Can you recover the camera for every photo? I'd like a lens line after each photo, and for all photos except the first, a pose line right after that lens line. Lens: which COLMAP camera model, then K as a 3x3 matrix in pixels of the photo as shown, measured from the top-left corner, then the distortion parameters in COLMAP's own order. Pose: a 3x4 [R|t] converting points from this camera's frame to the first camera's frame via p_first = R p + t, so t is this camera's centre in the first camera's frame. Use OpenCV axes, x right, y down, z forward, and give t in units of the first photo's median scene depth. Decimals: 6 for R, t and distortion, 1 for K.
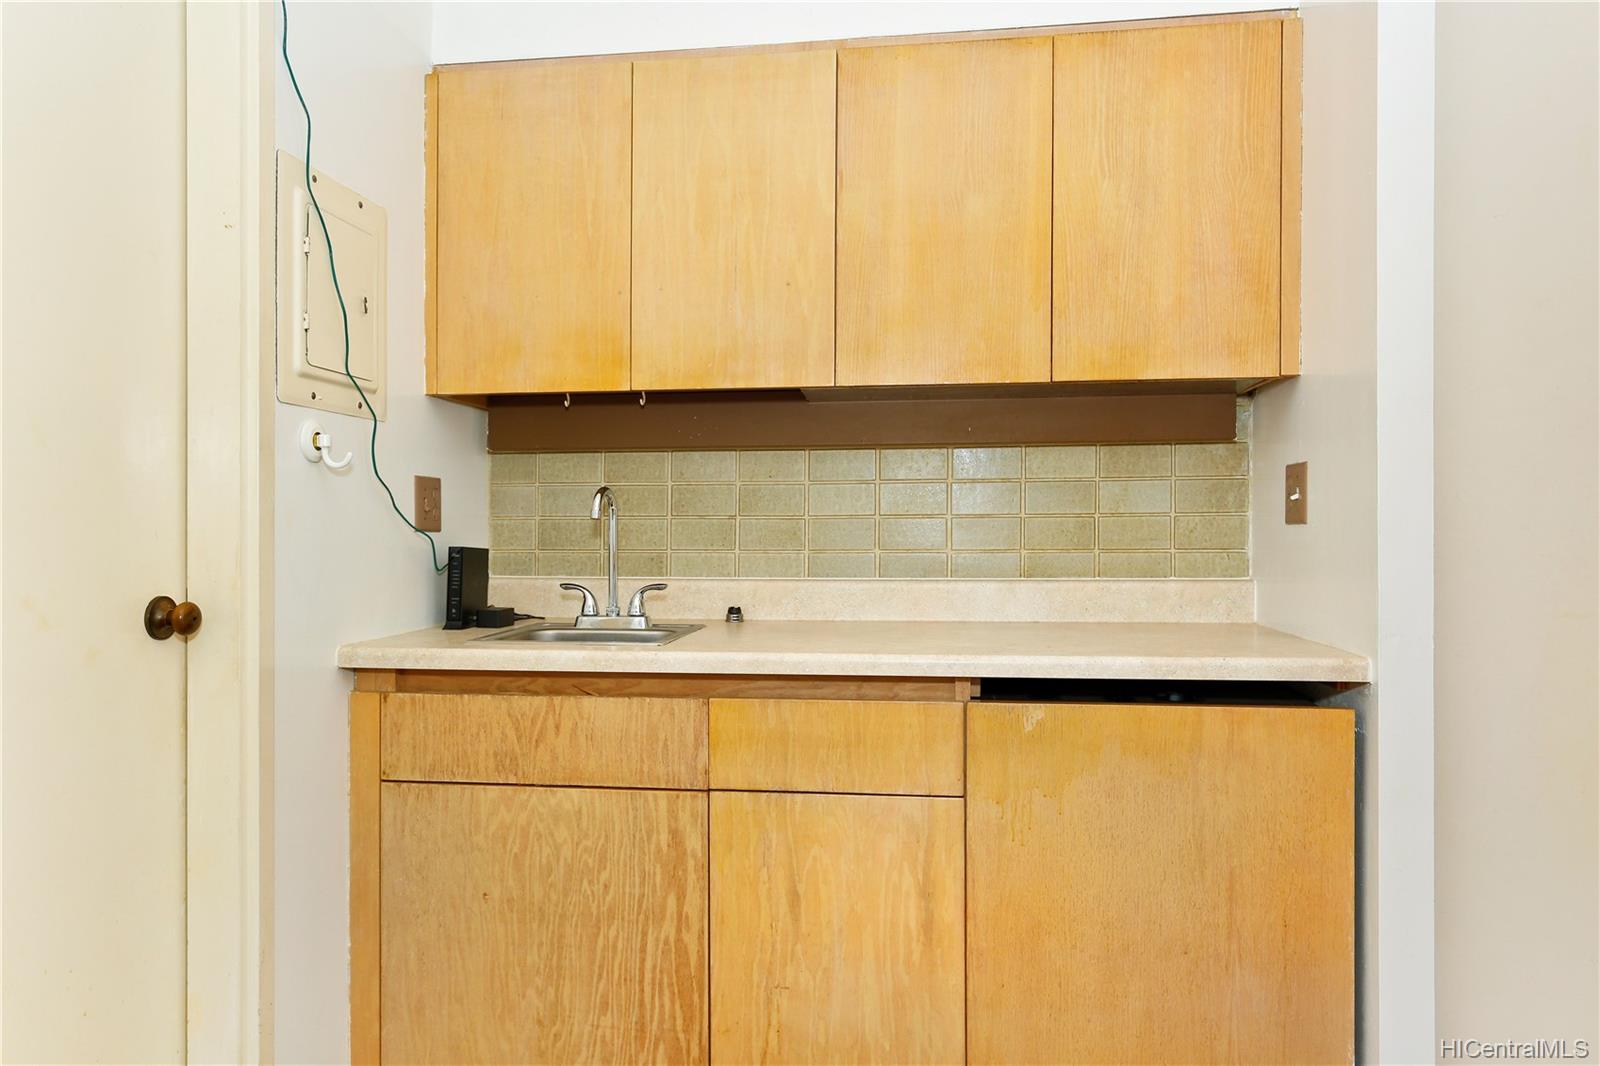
lens RADIAL K [[1092.2, 0, 800.0], [0, 1092.2, 533.0], [0, 0, 1]] dist [0.010520, 0.001178]
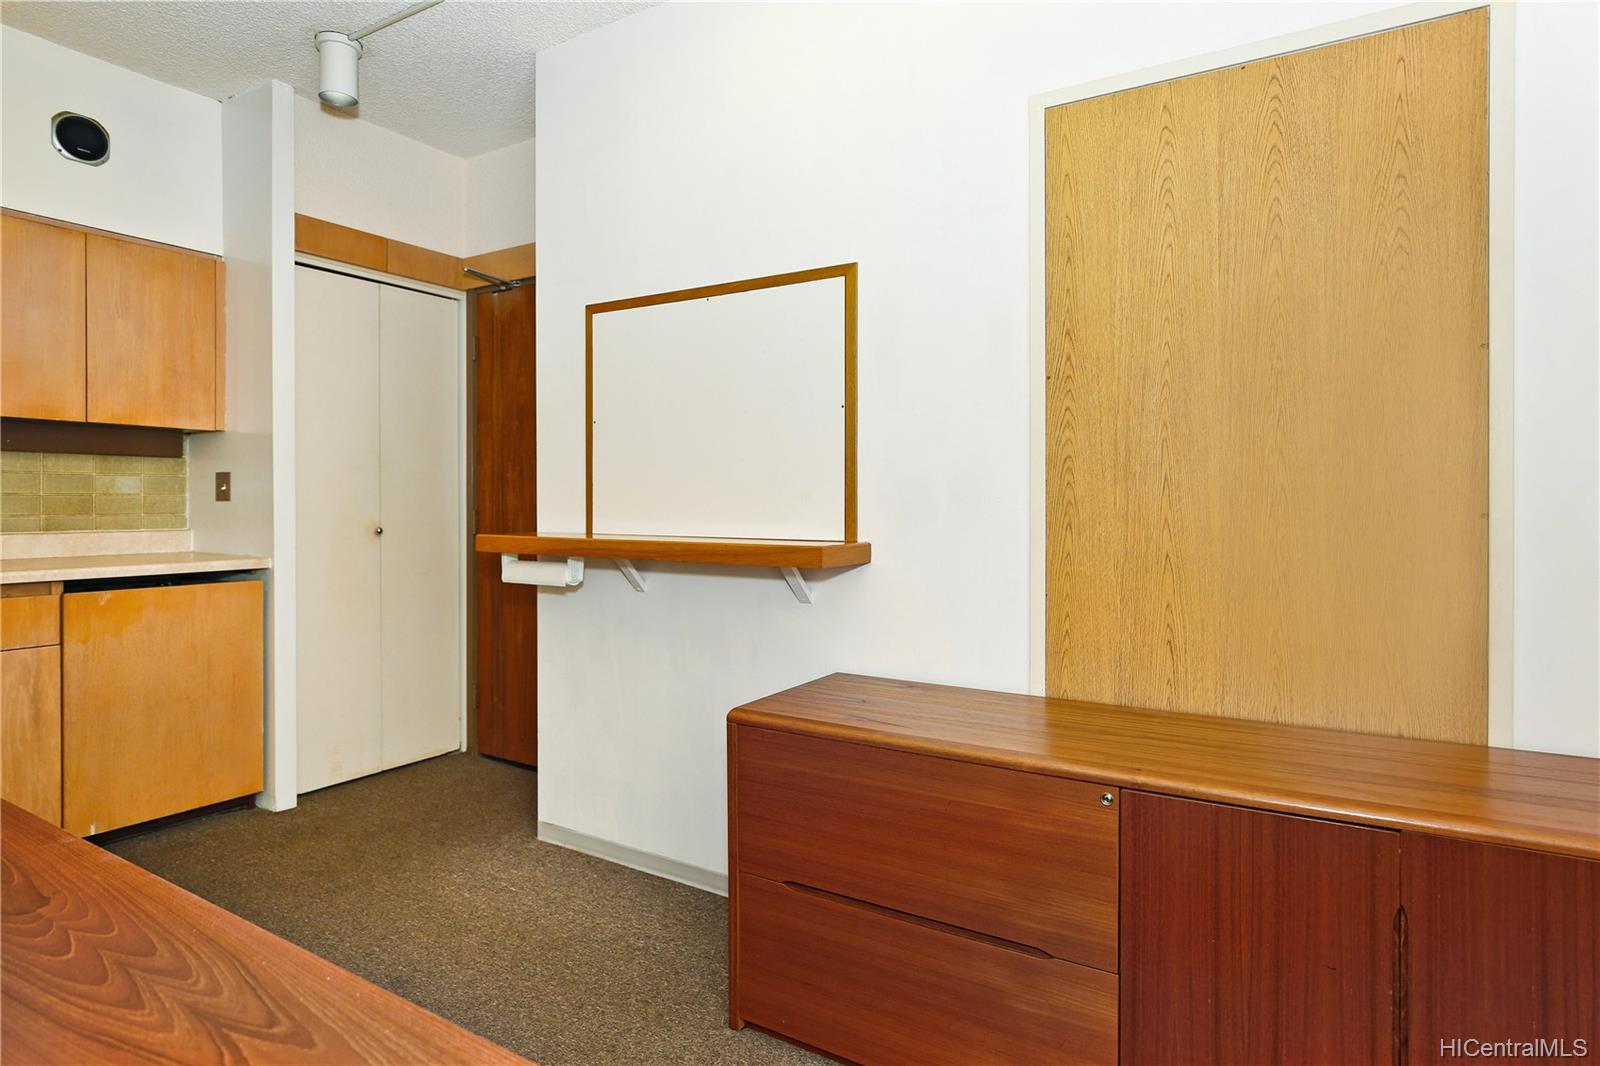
lens RADIAL K [[885.9, 0, 799.4], [0, 885.9, 515.9], [0, 0, 1]] dist [0.001522, 0.000884]
pose [[0.409593, -0.008035, 0.912233, -0.668784], [-0.001817, 0.999952, 0.009623, 0.002381], [-0.912266, -0.005600, 0.409559, -0.732091]]
